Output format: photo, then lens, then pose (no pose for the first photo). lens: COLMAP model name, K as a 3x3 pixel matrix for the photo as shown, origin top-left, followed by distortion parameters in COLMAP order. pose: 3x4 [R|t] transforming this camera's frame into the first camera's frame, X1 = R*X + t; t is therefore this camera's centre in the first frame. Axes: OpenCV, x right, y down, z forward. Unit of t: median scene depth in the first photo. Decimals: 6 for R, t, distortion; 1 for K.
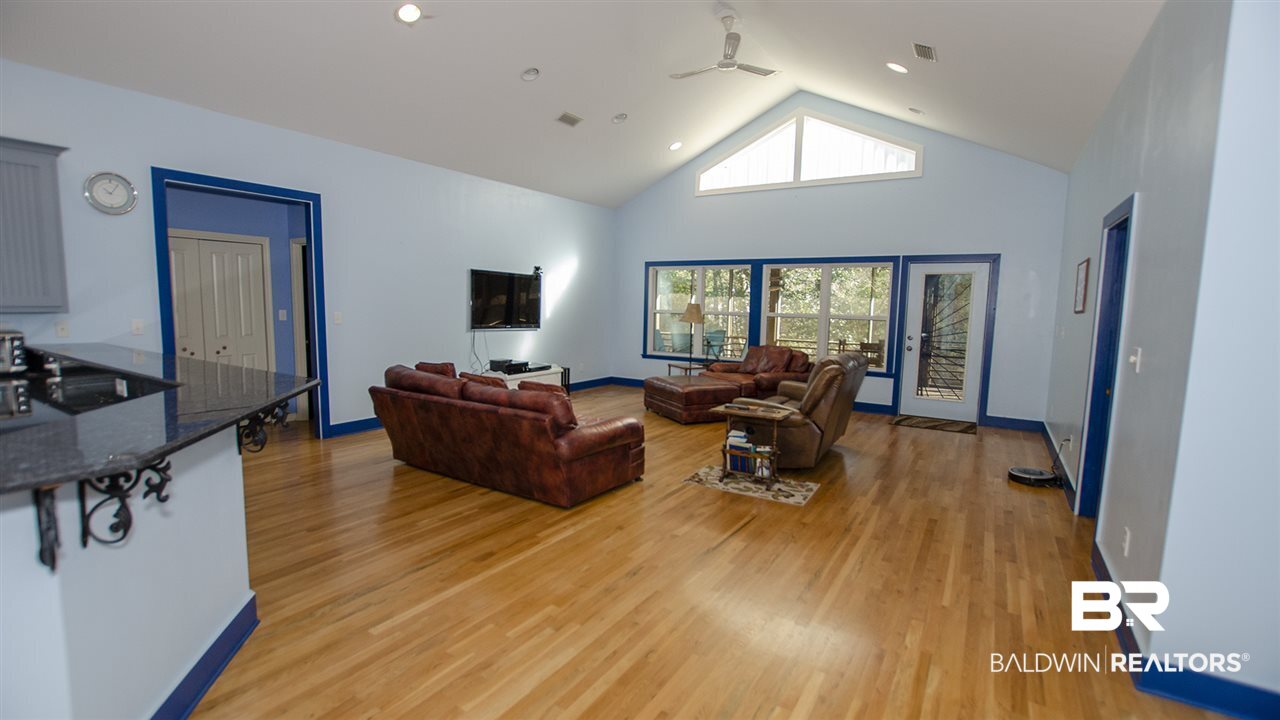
lens RADIAL K [[562.0, 0, 640.0], [0, 562.0, 360.0], [0, 0, 1]] dist [-0.018549, 0.000053]
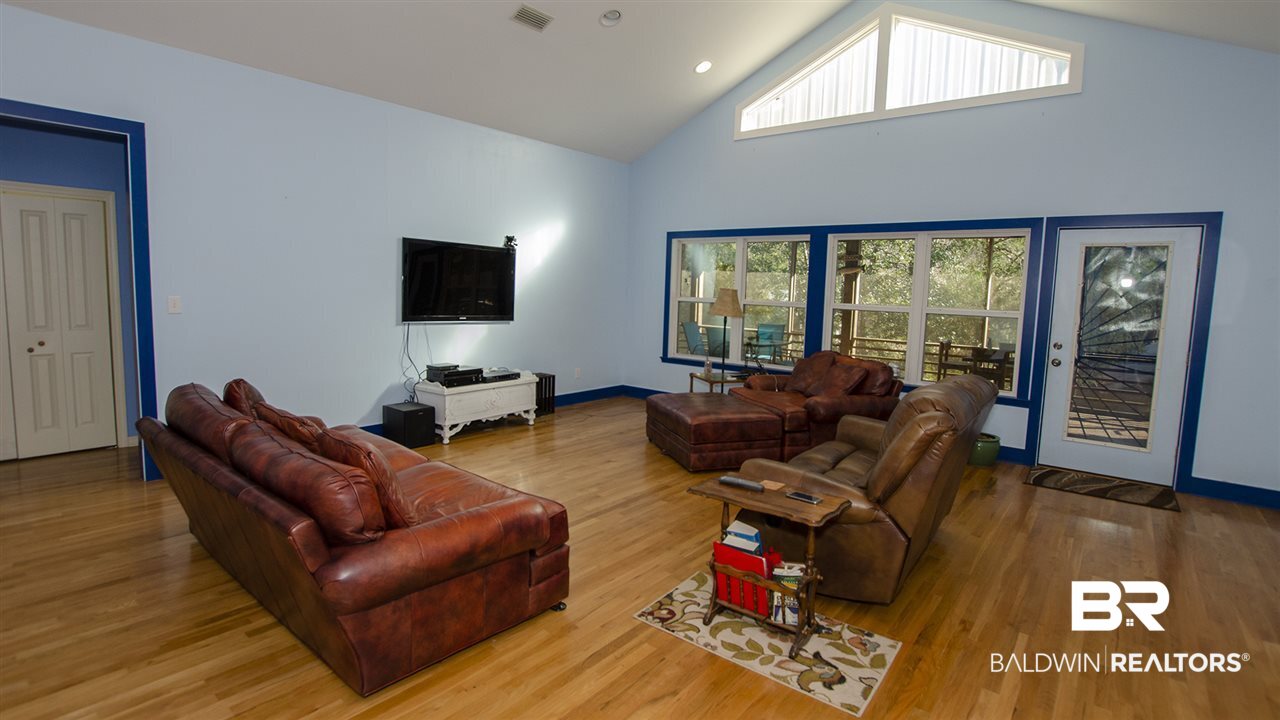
lens RADIAL K [[606.5, 0, 636.6], [0, 606.5, 344.3], [0, 0, 1]] dist [-0.021271, 0.000337]
pose [[0.992489, 0.020454, -0.120613, 0.091329], [-0.021580, 0.999735, -0.008042, -0.026539], [0.120417, 0.010585, 0.992667, 0.272466]]
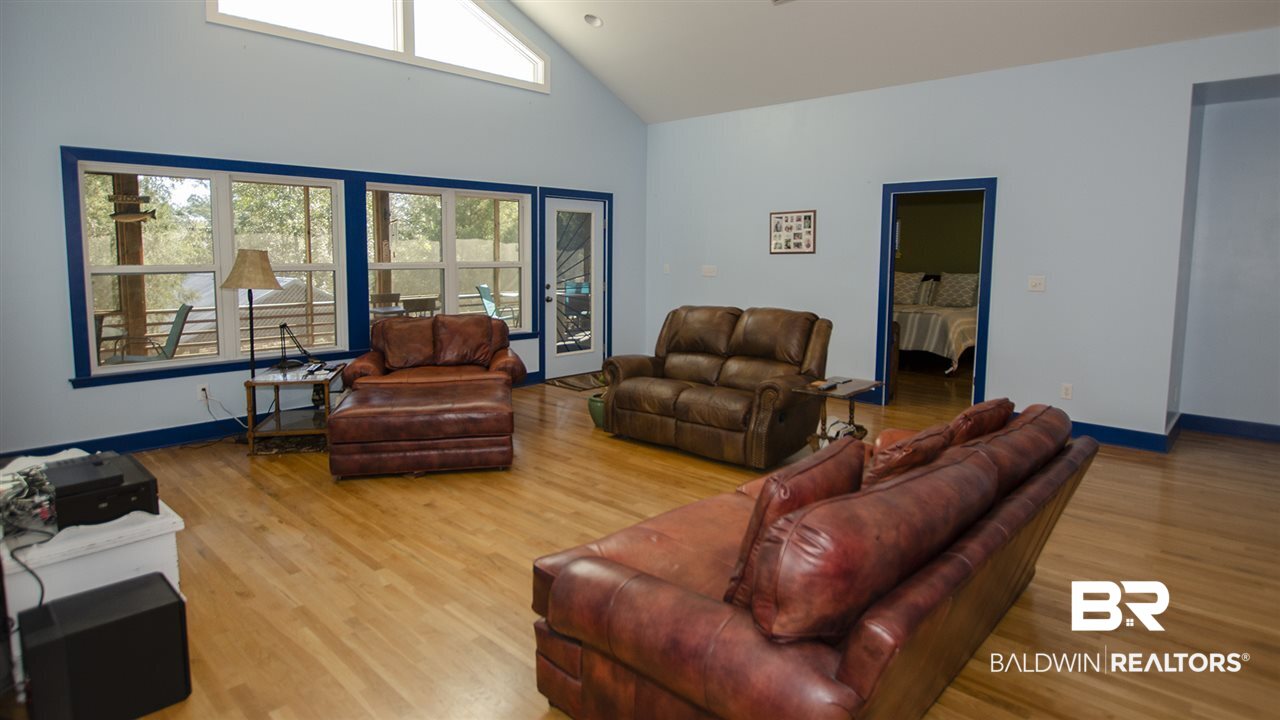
lens RADIAL K [[697.3, 0, 636.1], [0, 697.3, 315.6], [0, 0, 1]] dist [-0.002342, -0.000082]
pose [[0.205560, -0.108958, 0.972560, -0.529503], [0.098936, 0.991005, 0.090114, -0.081407], [-0.973631, 0.077698, 0.214491, 0.684937]]
